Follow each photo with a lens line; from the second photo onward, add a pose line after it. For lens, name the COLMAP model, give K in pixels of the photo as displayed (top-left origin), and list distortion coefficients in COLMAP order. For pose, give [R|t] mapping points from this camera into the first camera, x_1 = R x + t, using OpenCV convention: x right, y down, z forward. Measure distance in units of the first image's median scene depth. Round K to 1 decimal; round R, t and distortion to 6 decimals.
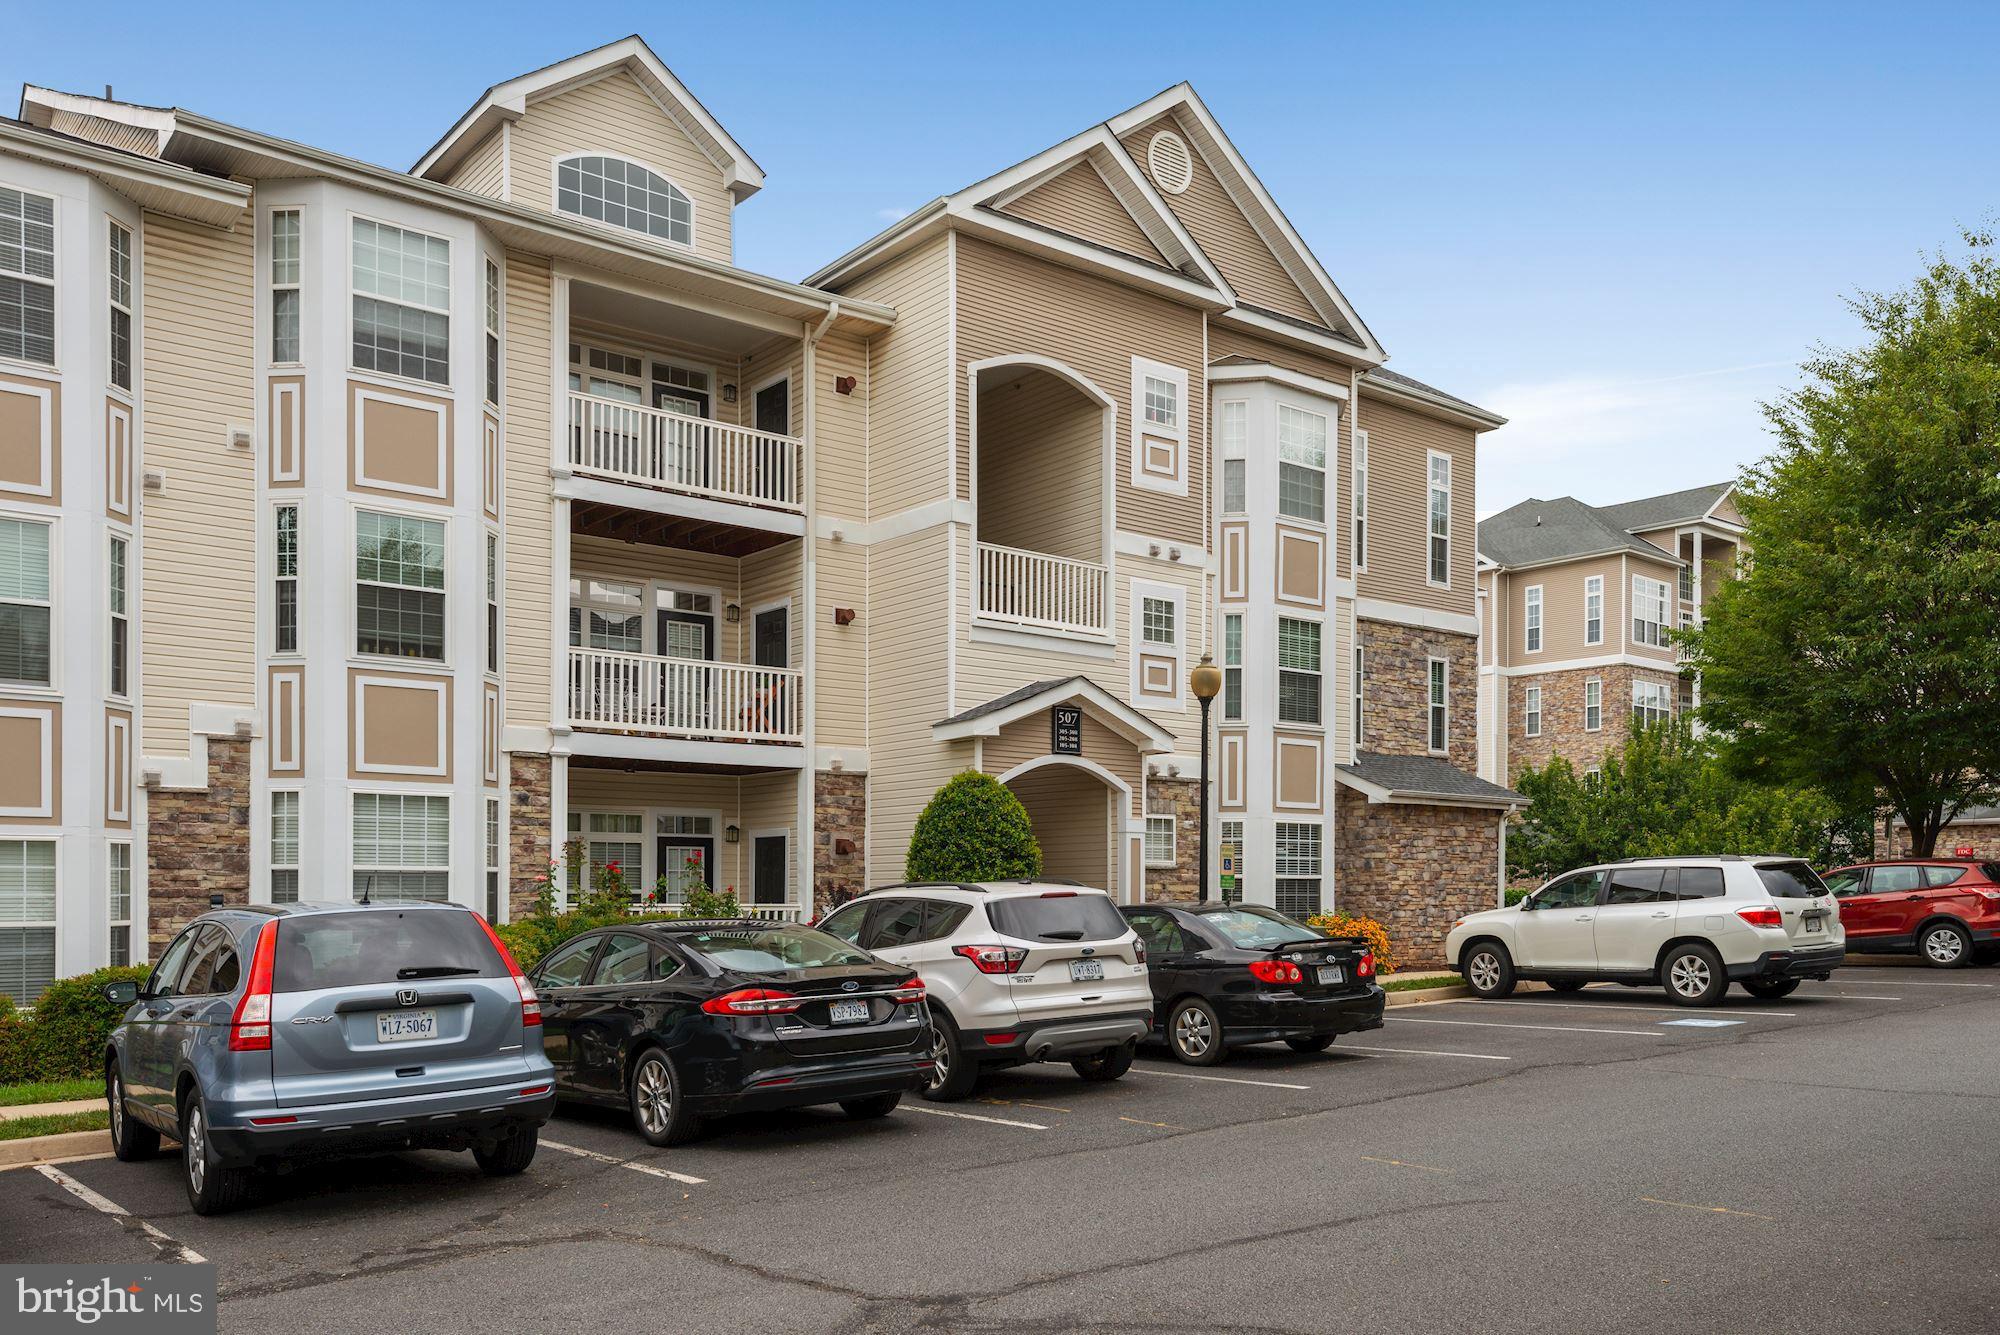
lens RADIAL K [[1628.6, 0, 999.3], [0, 1628.6, 622.2], [0, 0, 1]] dist [0.008772, 0.001093]
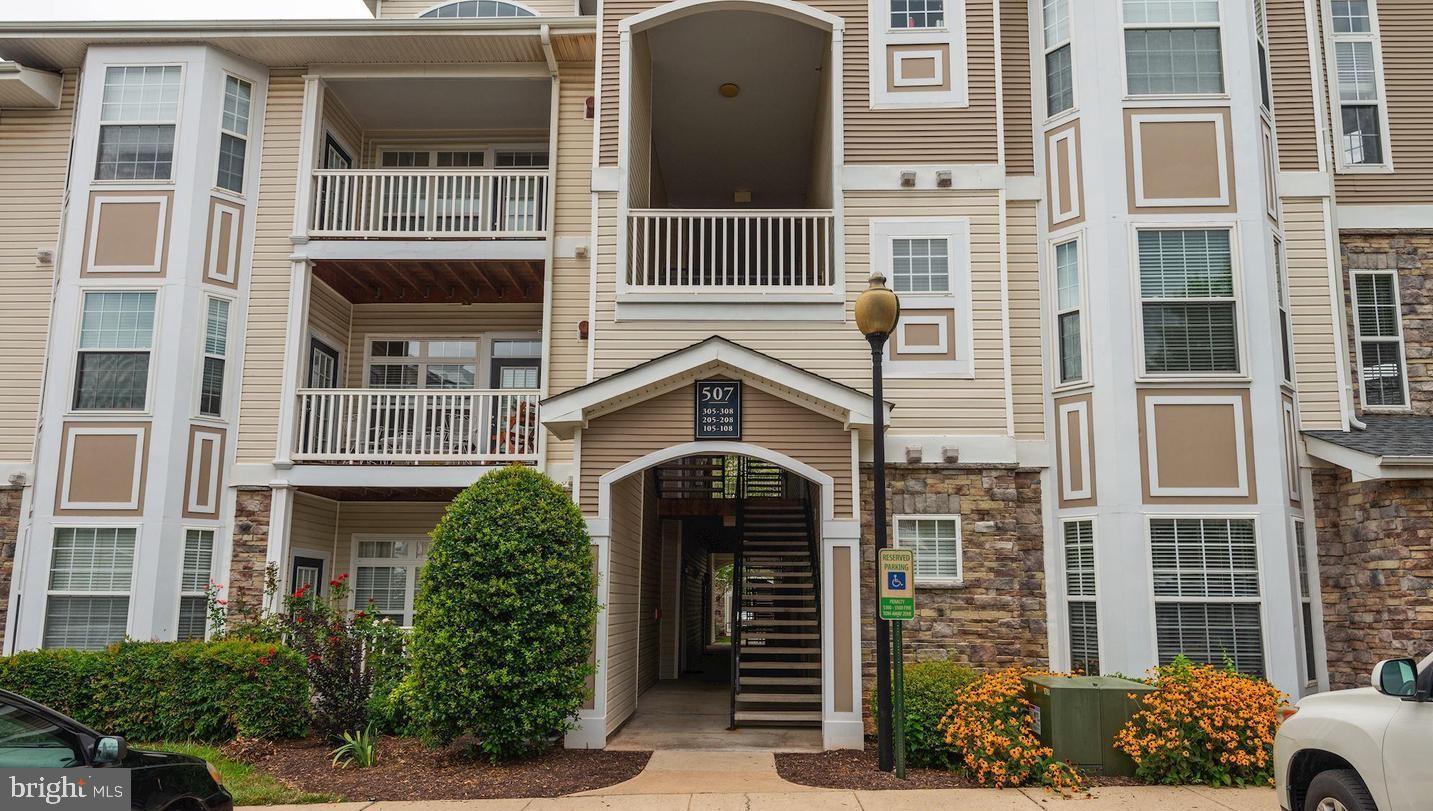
lens RADIAL K [[885.0, 0, 716.5], [0, 885.0, 405.5], [0, 0, 1]] dist [0.041689, -0.043523]
pose [[0.758625, -0.136702, -0.637024, 0.309219], [0.102678, 0.990607, -0.090300, 0.101777], [0.643385, 0.003096, 0.765536, 0.668338]]
